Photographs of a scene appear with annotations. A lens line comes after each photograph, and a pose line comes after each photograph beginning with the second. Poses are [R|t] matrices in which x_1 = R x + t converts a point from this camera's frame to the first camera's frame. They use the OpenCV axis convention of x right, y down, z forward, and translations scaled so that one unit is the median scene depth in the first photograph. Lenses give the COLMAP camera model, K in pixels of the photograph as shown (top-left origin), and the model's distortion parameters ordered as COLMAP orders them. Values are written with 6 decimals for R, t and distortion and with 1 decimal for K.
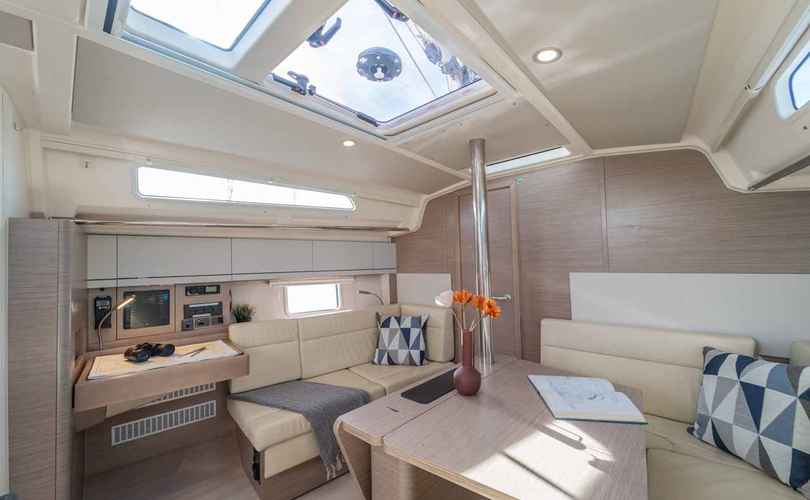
lens RADIAL K [[325.2, 0, 415.0], [0, 325.2, 253.7], [0, 0, 1]] dist [-0.002101, -0.000849]
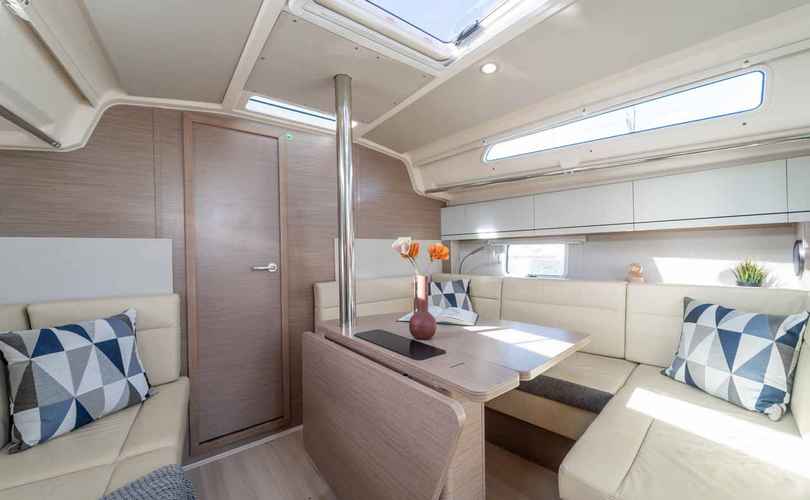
lens RADIAL K [[325.2, 0, 405.9], [0, 325.2, 247.3], [0, 0, 1]] dist [-0.002101, -0.000849]
pose [[0.162619, 0.027058, 0.986318, -0.507828], [-0.017172, 0.999550, -0.024590, 0.101332], [-0.986539, -0.012939, 0.163011, 0.530290]]
